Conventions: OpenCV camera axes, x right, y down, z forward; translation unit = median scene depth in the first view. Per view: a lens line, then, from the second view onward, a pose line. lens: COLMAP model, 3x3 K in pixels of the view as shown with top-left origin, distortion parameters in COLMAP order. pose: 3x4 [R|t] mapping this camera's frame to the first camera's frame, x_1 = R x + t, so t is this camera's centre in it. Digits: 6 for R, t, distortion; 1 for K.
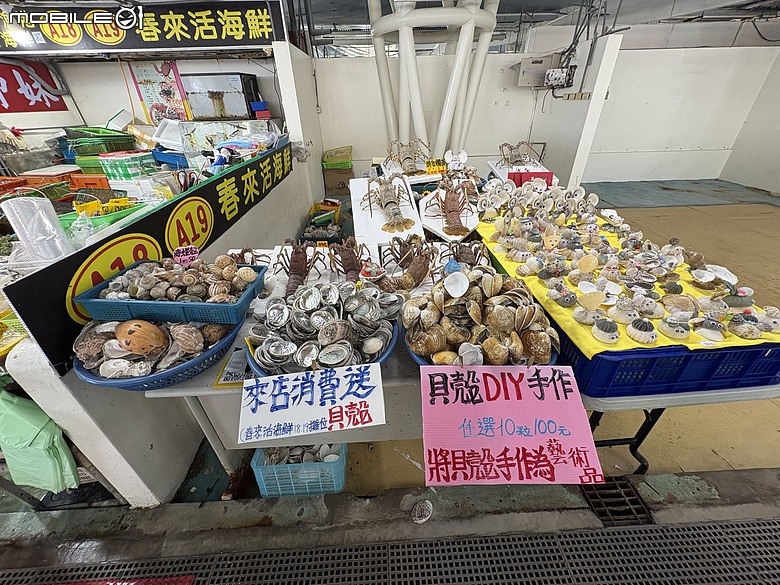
lens RADIAL K [[311.2, 0, 390.7], [0, 311.2, 294.8], [0, 0, 1]] dist [-0.001525, -0.000093]
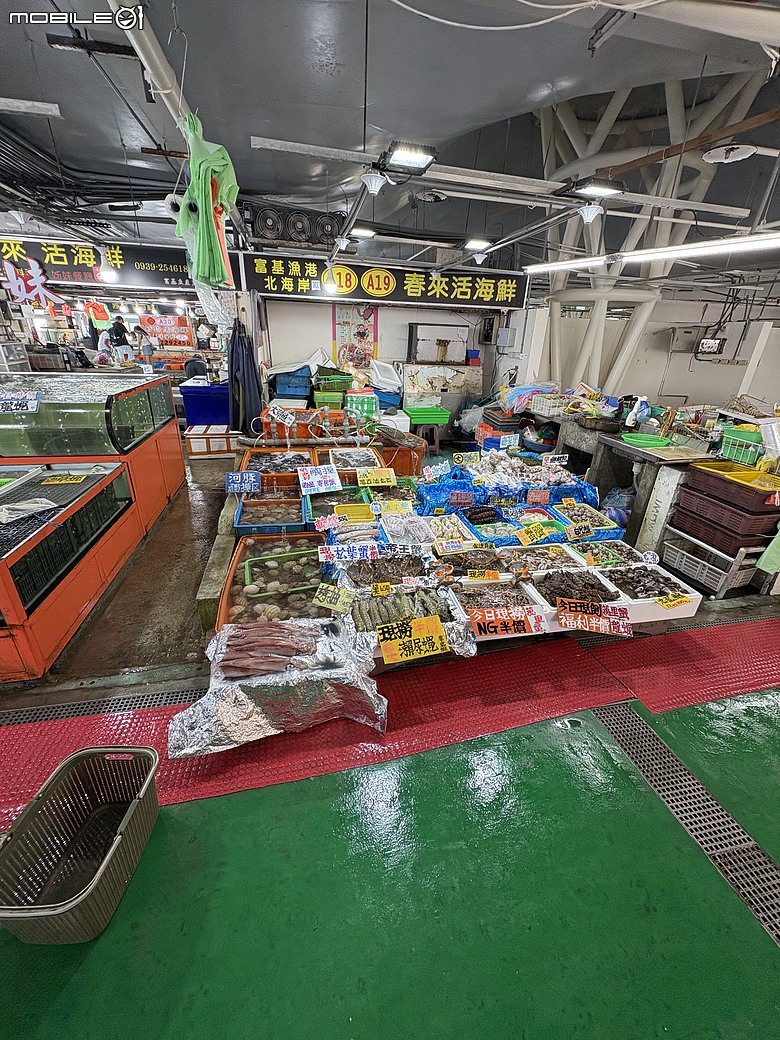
lens RADIAL K [[414.9, 0, 392.1], [0, 414.9, 519.8], [0, 0, 1]] dist [-0.001525, -0.000093]
pose [[0.983766, -0.016635, 0.178683, -1.121437], [0.040571, 0.990531, -0.131158, 0.158951], [-0.174809, 0.136278, 0.975126, -0.313220]]
